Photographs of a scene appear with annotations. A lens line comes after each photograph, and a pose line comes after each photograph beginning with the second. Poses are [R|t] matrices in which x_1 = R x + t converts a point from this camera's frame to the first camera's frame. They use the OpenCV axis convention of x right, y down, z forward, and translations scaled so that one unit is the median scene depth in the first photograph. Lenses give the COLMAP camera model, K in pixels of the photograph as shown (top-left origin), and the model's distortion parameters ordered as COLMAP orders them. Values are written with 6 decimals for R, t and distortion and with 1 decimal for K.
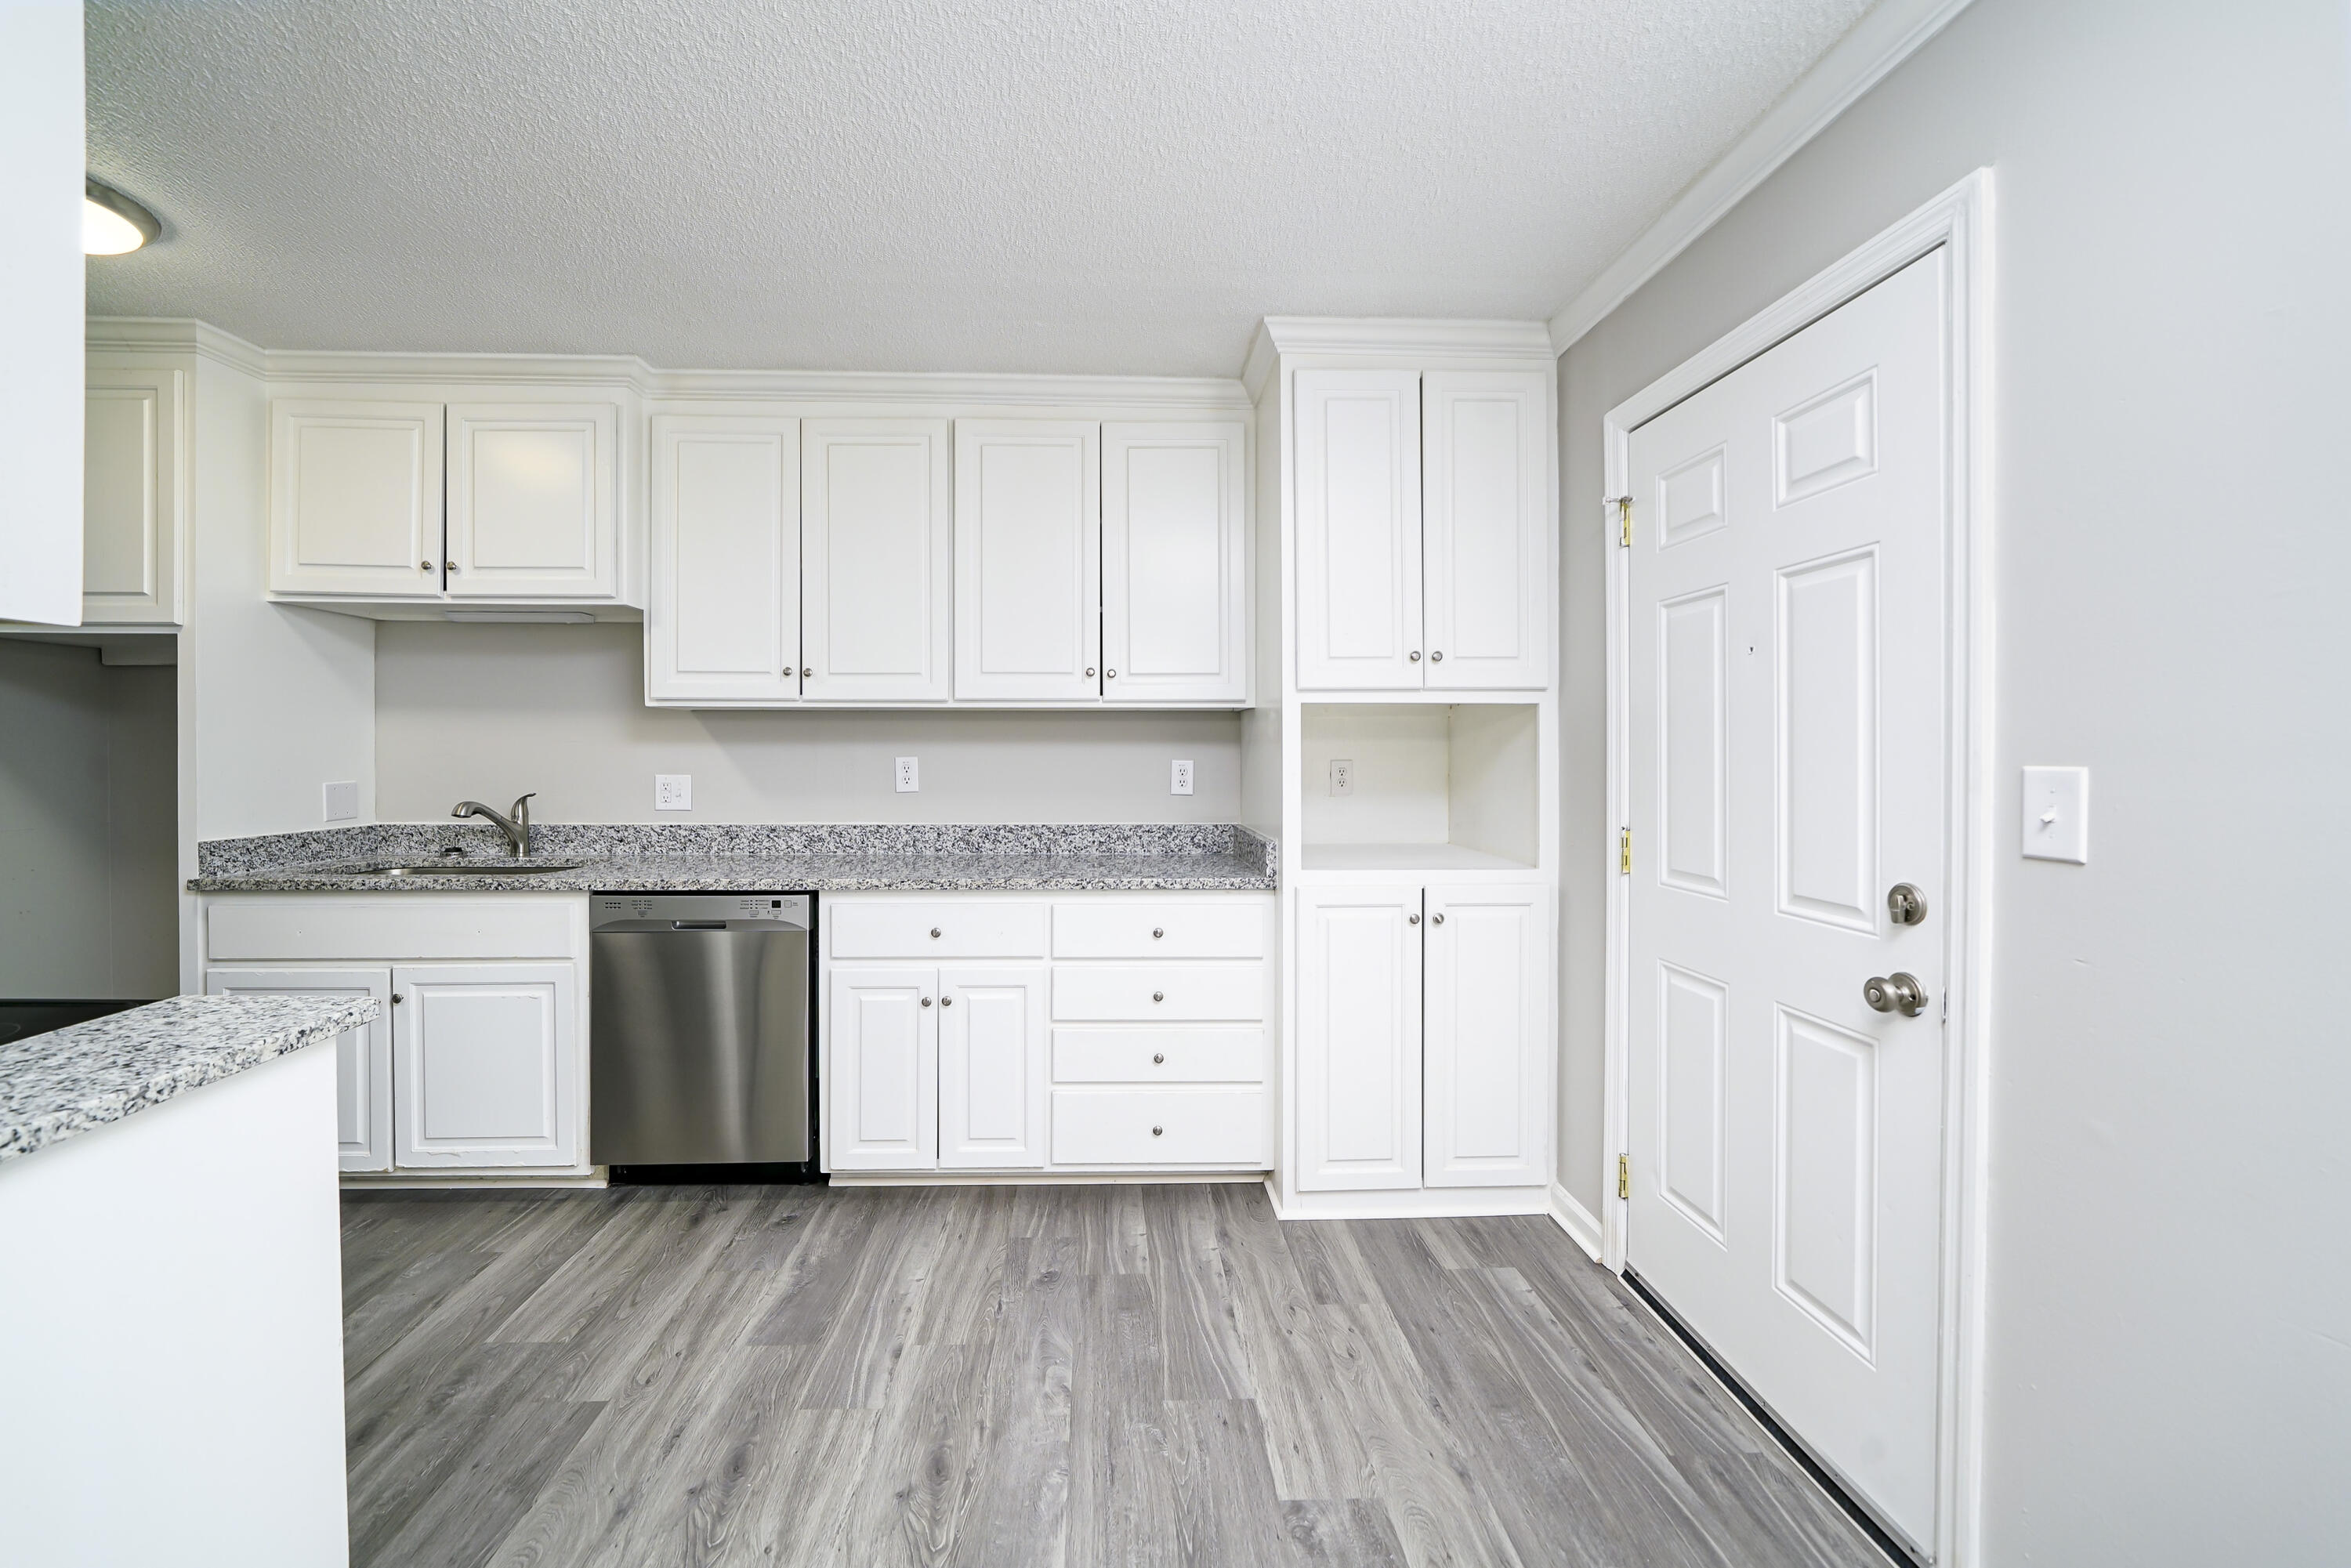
lens RADIAL K [[890.1, 0, 1121.7], [0, 890.1, 755.2], [0, 0, 1]] dist [-0.013758, -0.000034]
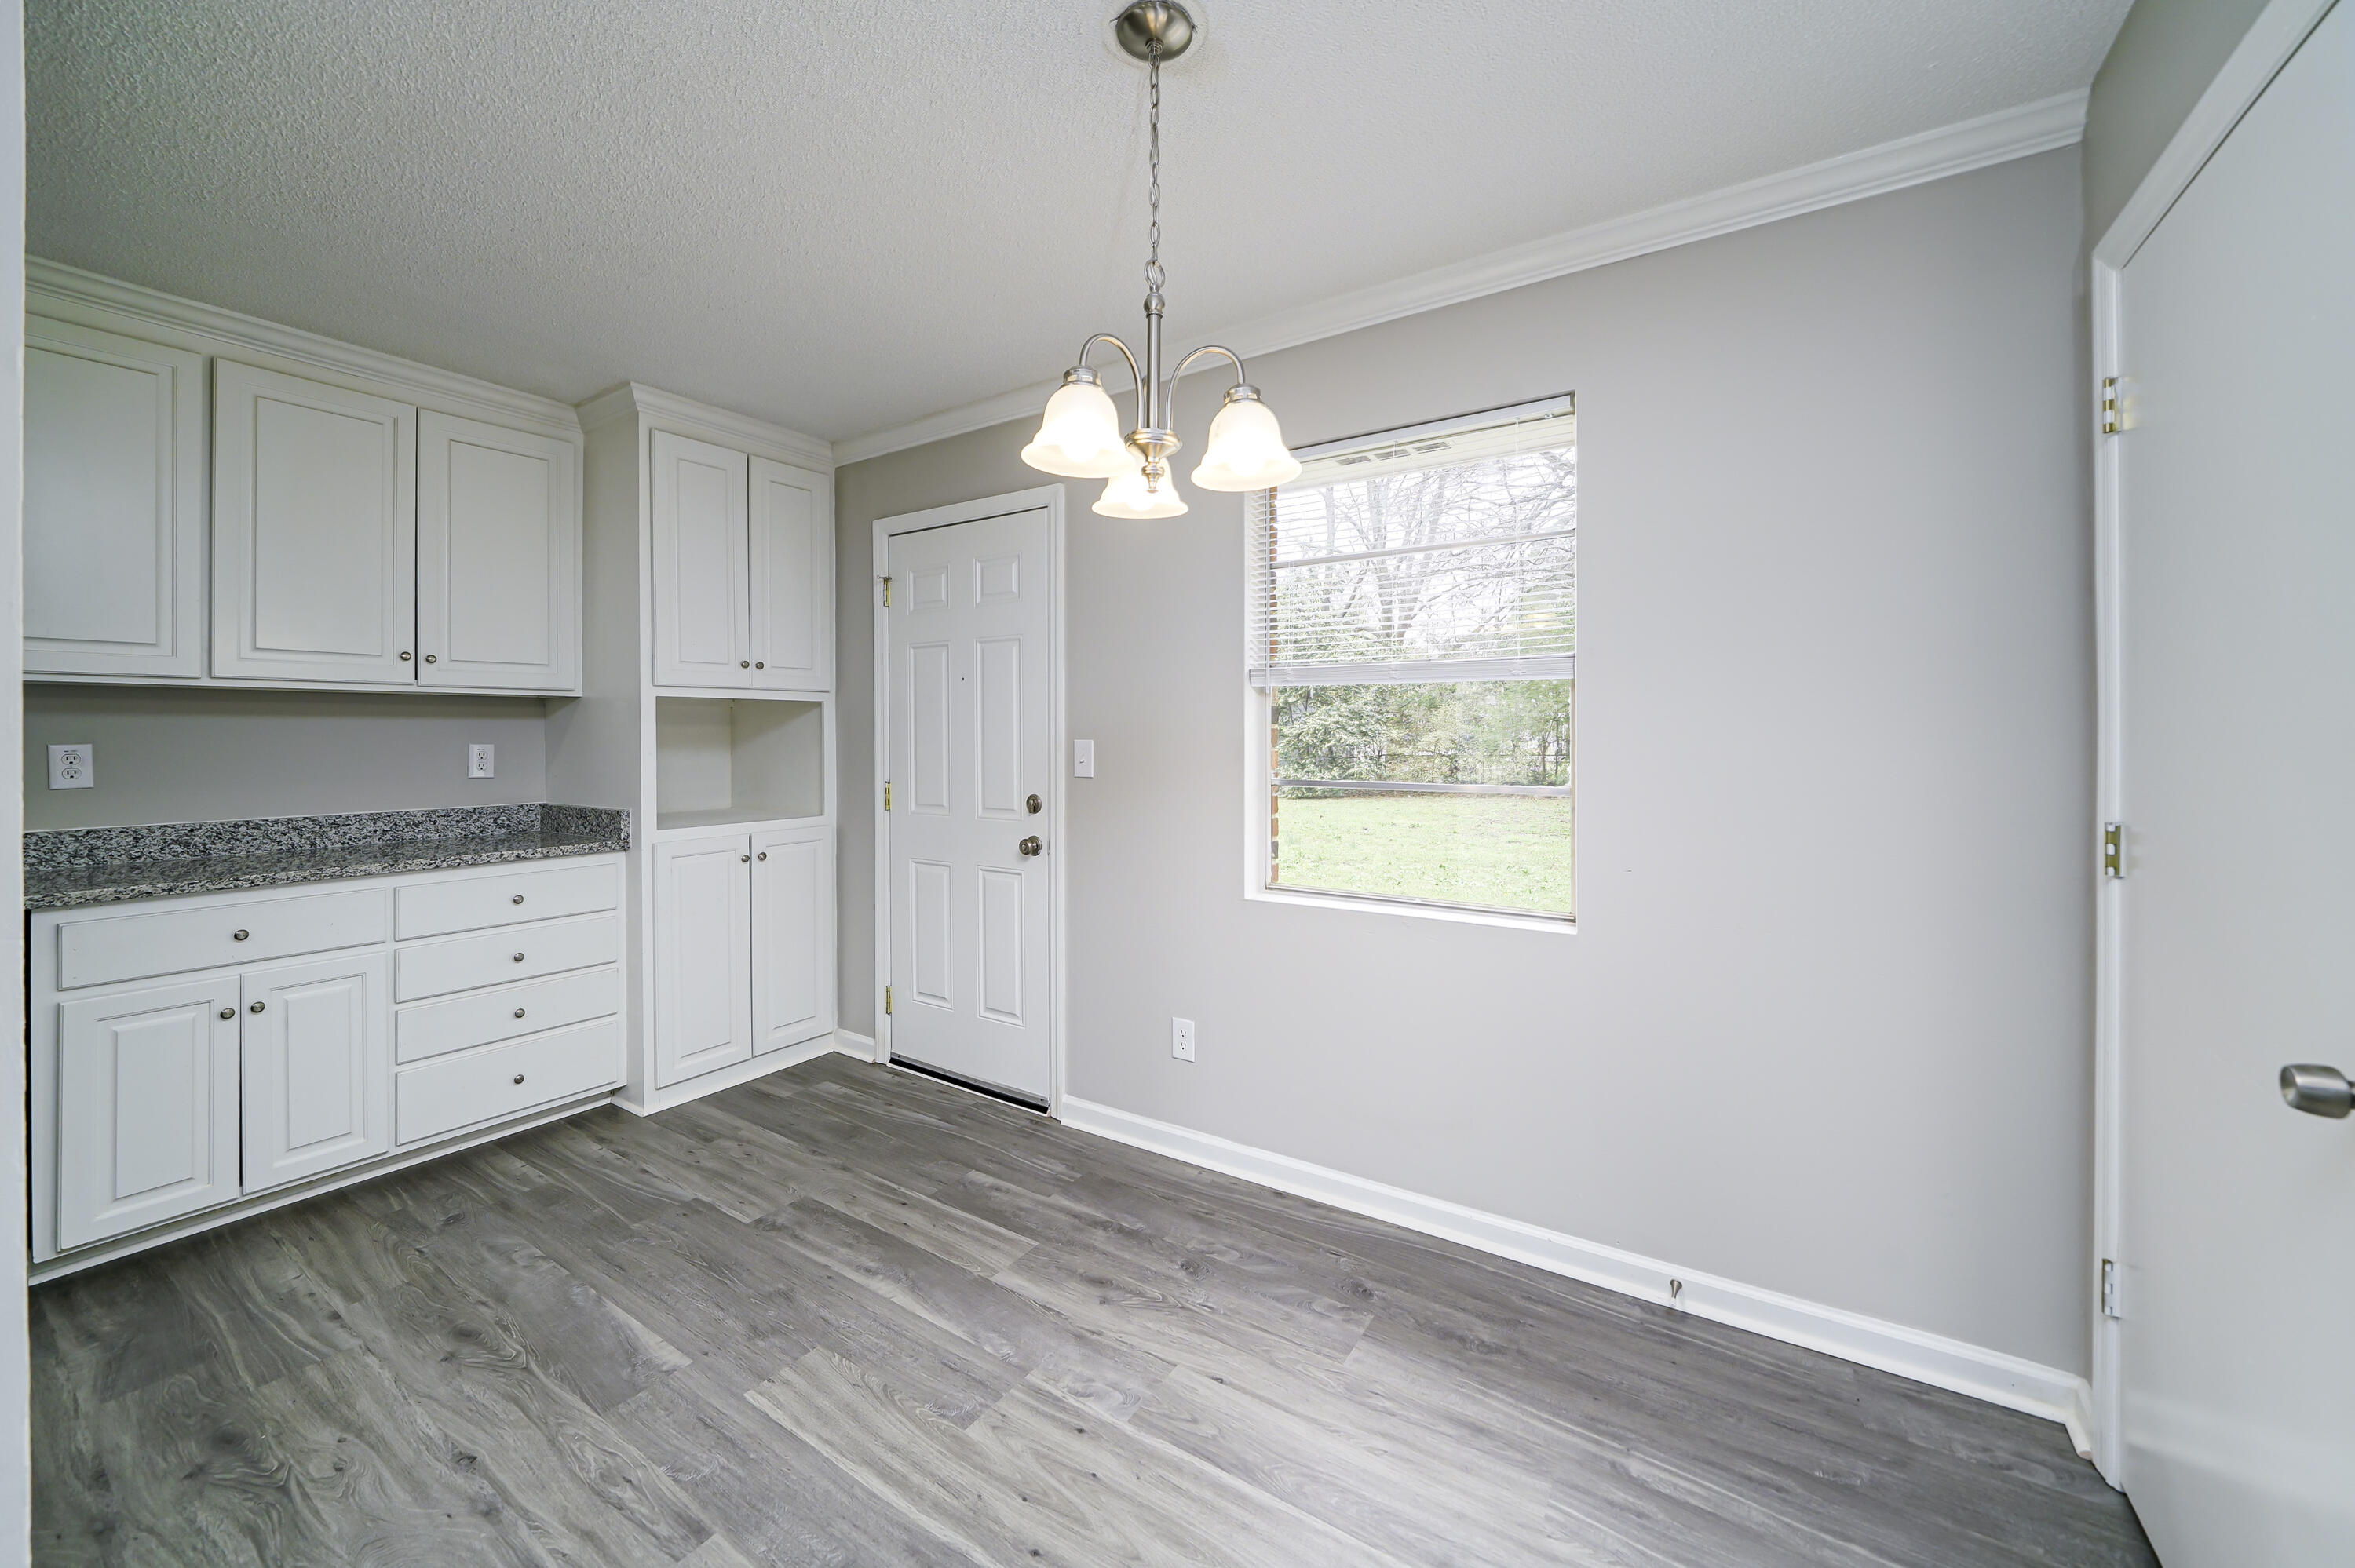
lens RADIAL K [[905.3, 0, 1166.8], [0, 905.3, 717.3], [0, 0, 1]] dist [-0.006328, 0.000093]
pose [[0.574273, 0.012004, 0.818576, -0.423138], [0.007574, 0.999772, -0.019974, 0.001740], [-0.818629, 0.017671, 0.574051, -0.311856]]
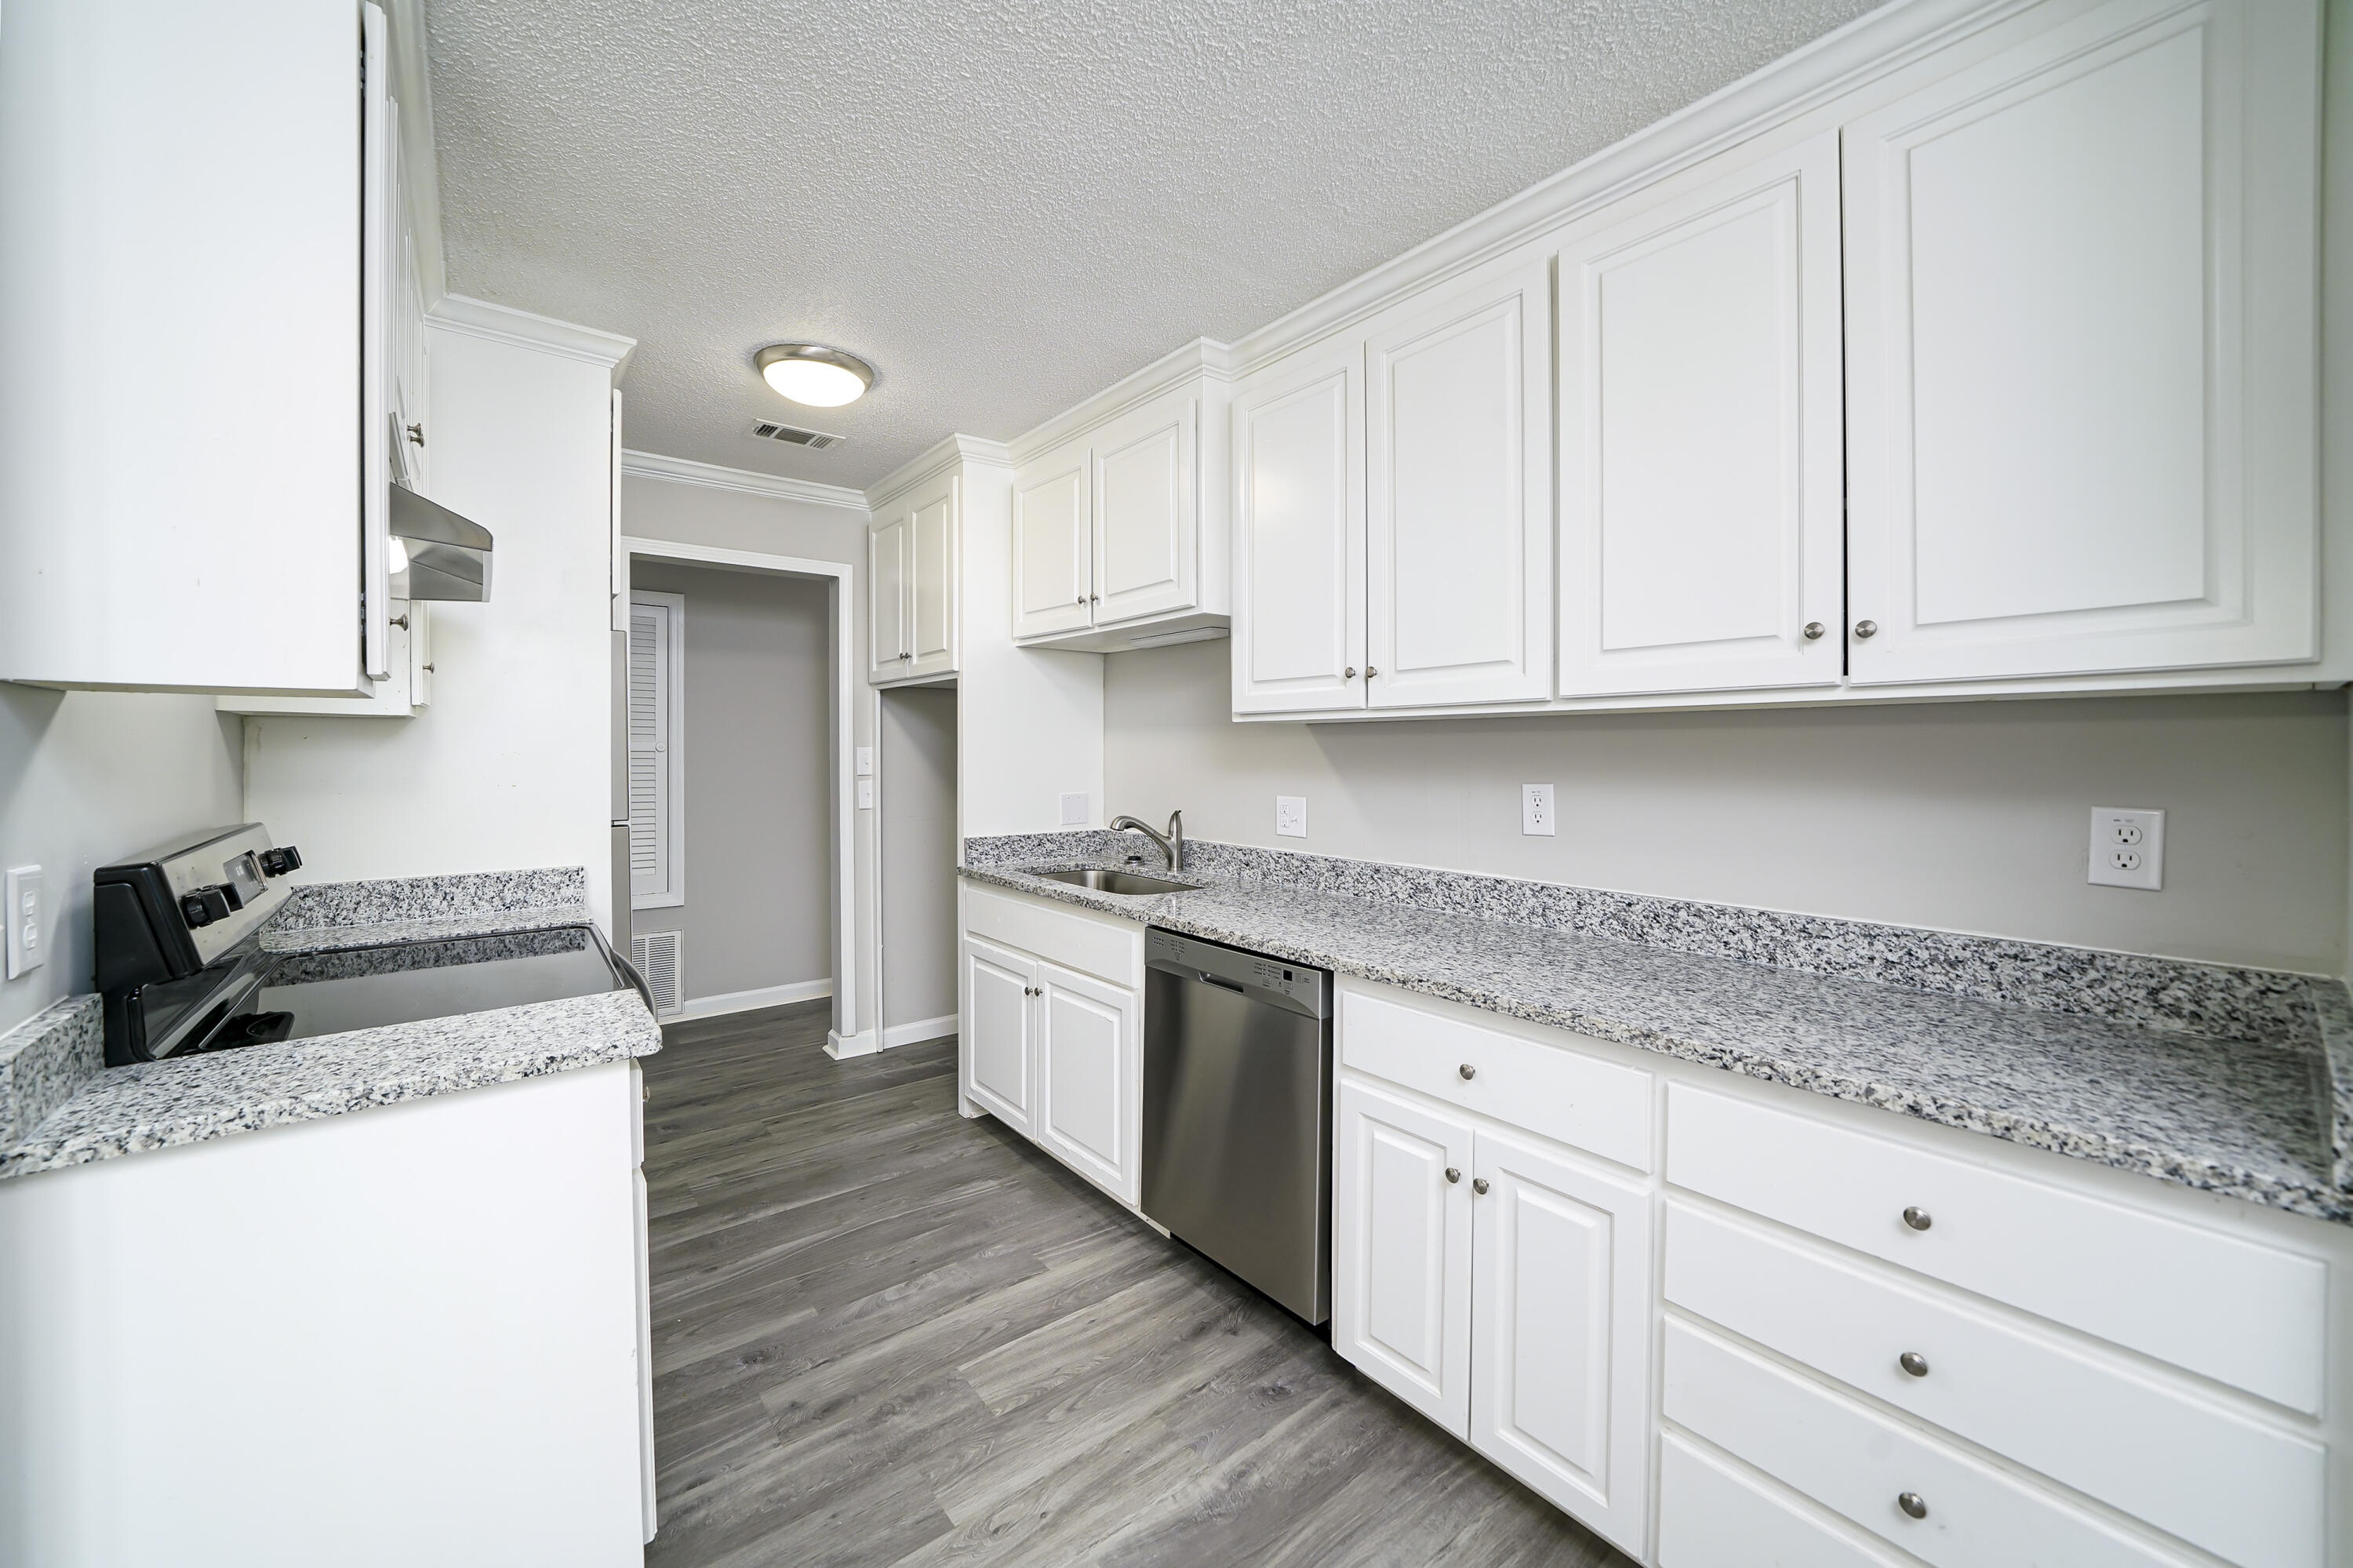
lens RADIAL K [[877.2, 0, 1171.3], [0, 877.2, 756.1], [0, 0, 1]] dist [-0.021183, 0.003804]
pose [[0.594719, 0.004117, -0.803923, 0.165085], [-0.003724, 0.999990, 0.002366, -0.025329], [0.803925, 0.001586, 0.594728, 0.469841]]
